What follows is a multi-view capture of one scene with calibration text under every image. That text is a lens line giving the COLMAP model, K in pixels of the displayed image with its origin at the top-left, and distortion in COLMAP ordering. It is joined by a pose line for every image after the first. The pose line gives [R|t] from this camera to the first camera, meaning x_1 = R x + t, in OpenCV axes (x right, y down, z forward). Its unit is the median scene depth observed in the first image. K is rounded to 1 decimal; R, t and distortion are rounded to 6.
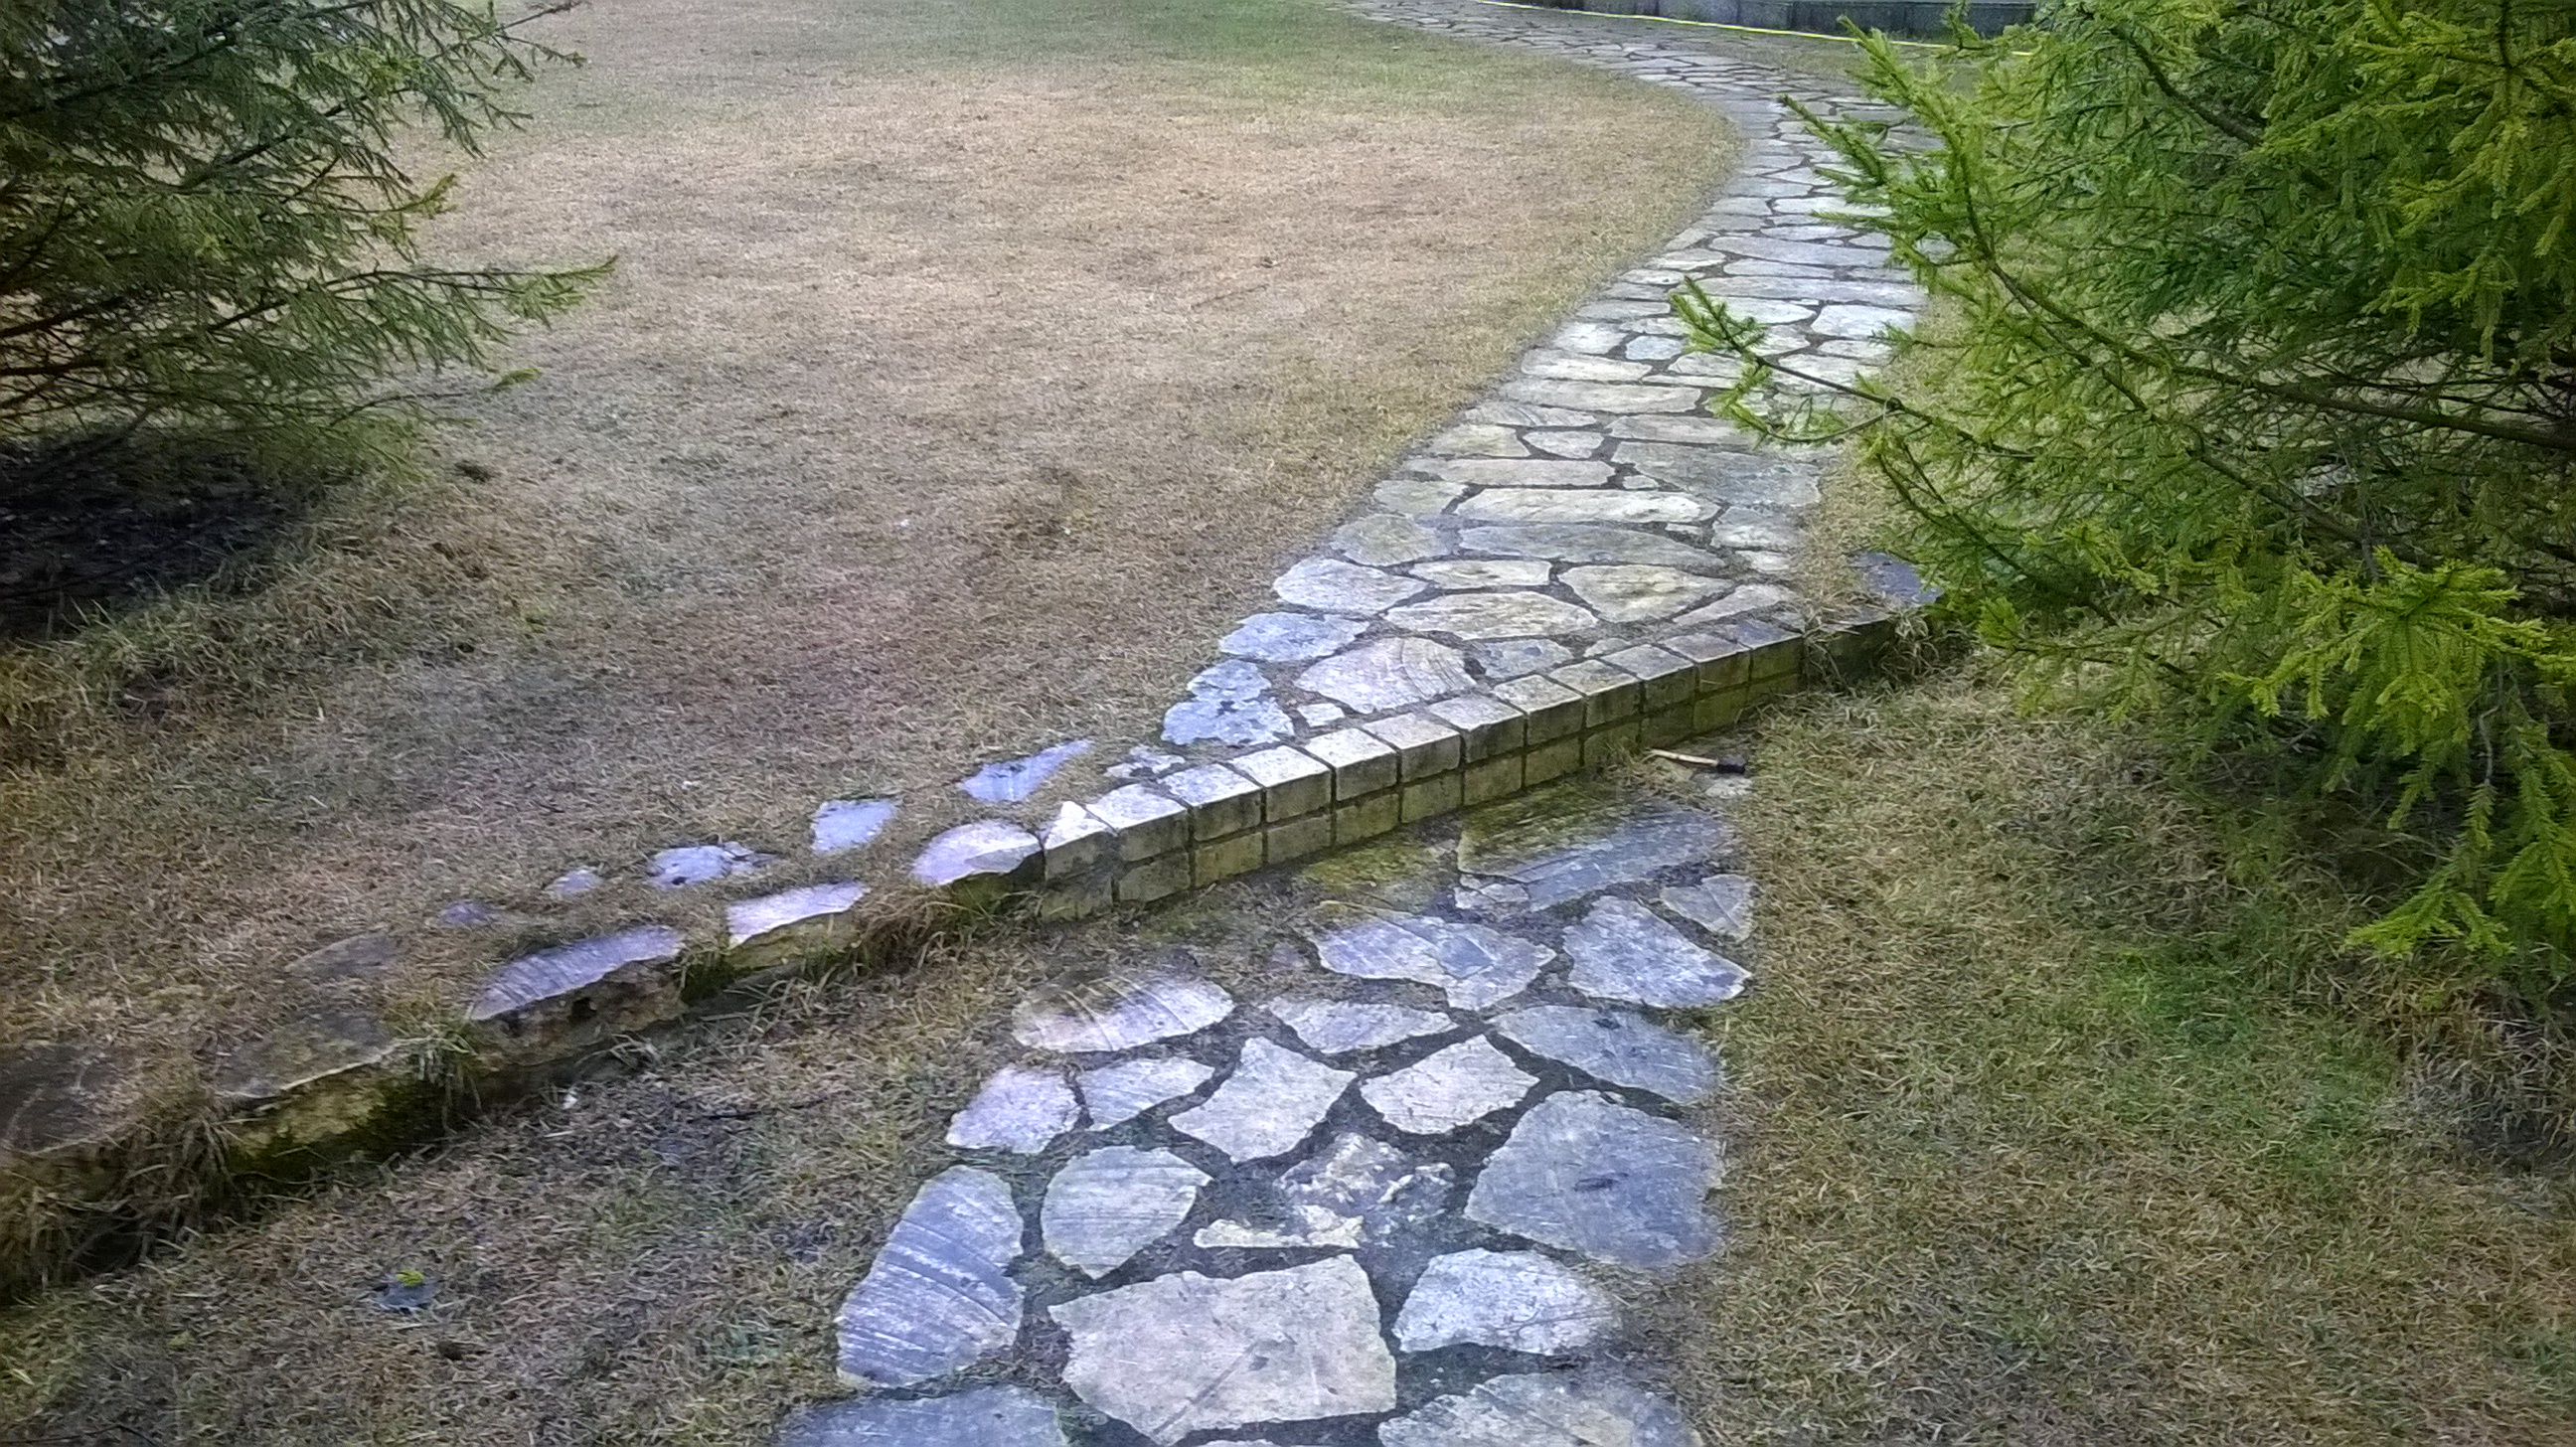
lens RADIAL K [[2358.3, 0, 1288.0], [0, 2358.3, 723.5], [0, 0, 1]] dist [0.060961, -0.211008]
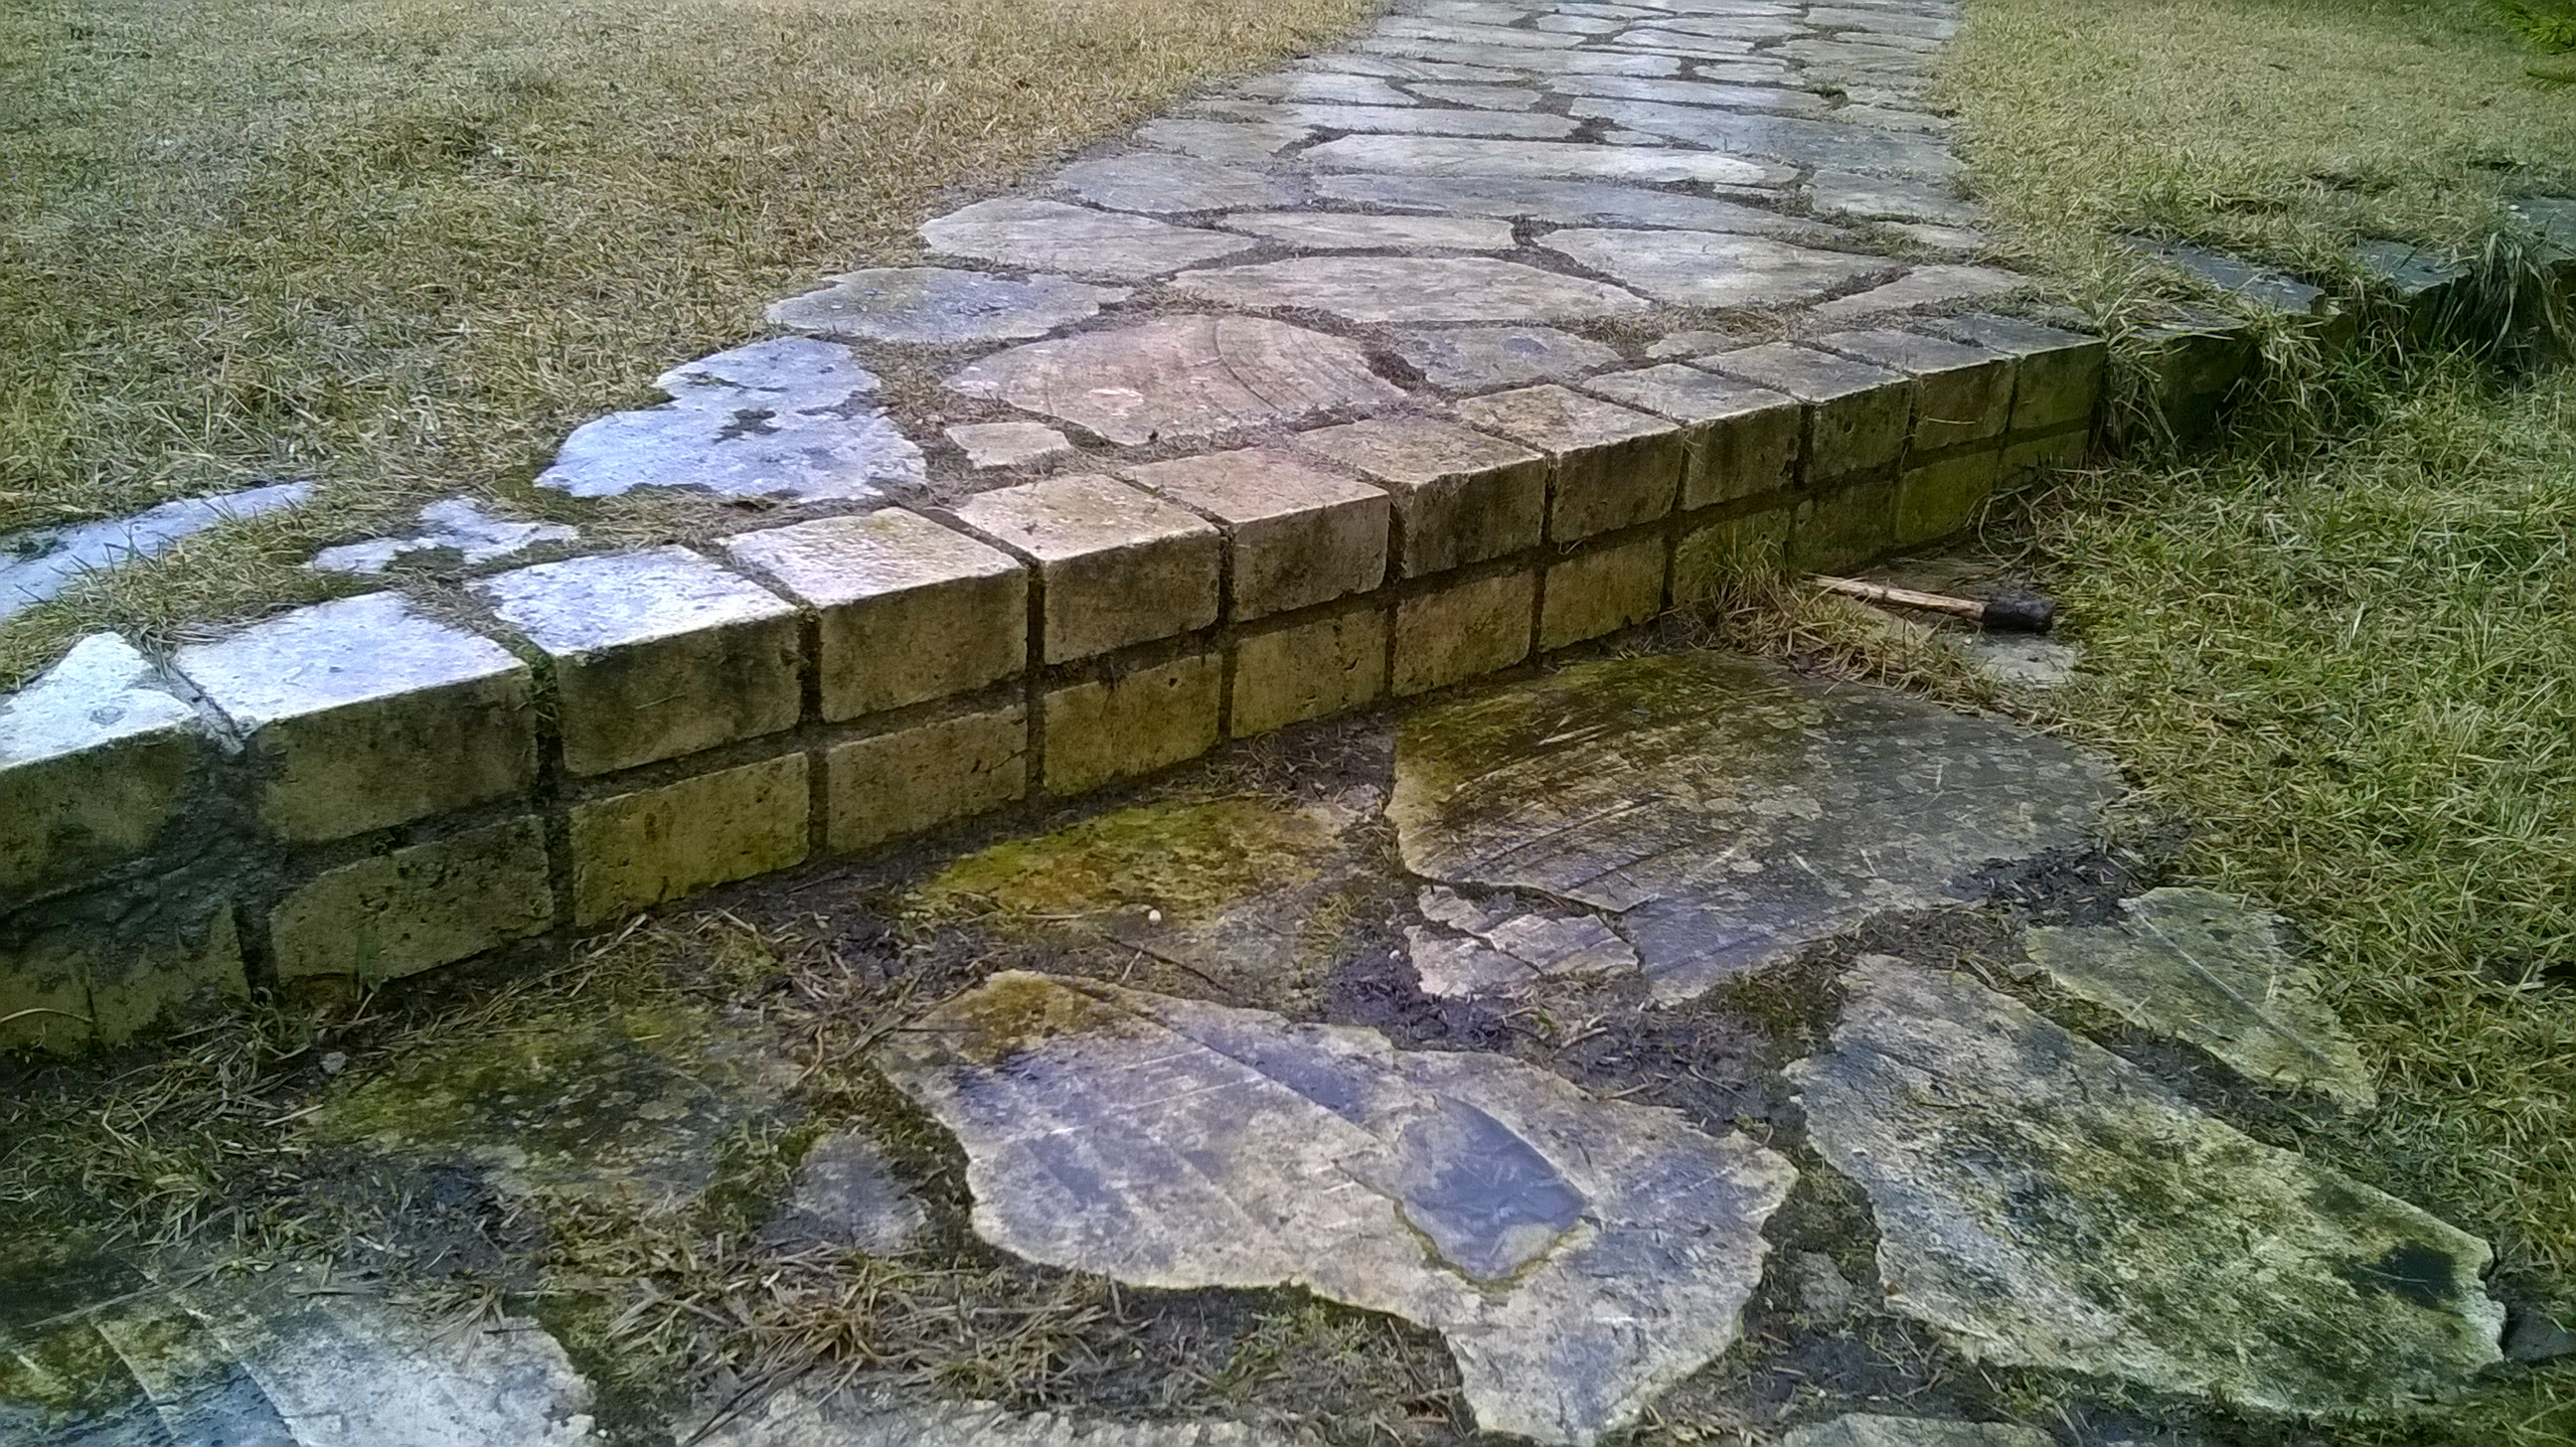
lens RADIAL K [[2358.3, 0, 1288.0], [0, 2358.3, 723.5], [0, 0, 1]] dist [0.060961, -0.211008]
pose [[0.993620, 0.010431, 0.112294, 0.016676], [-0.011381, 0.999905, 0.007821, 0.036815], [-0.112201, -0.009049, 0.993644, 0.637860]]
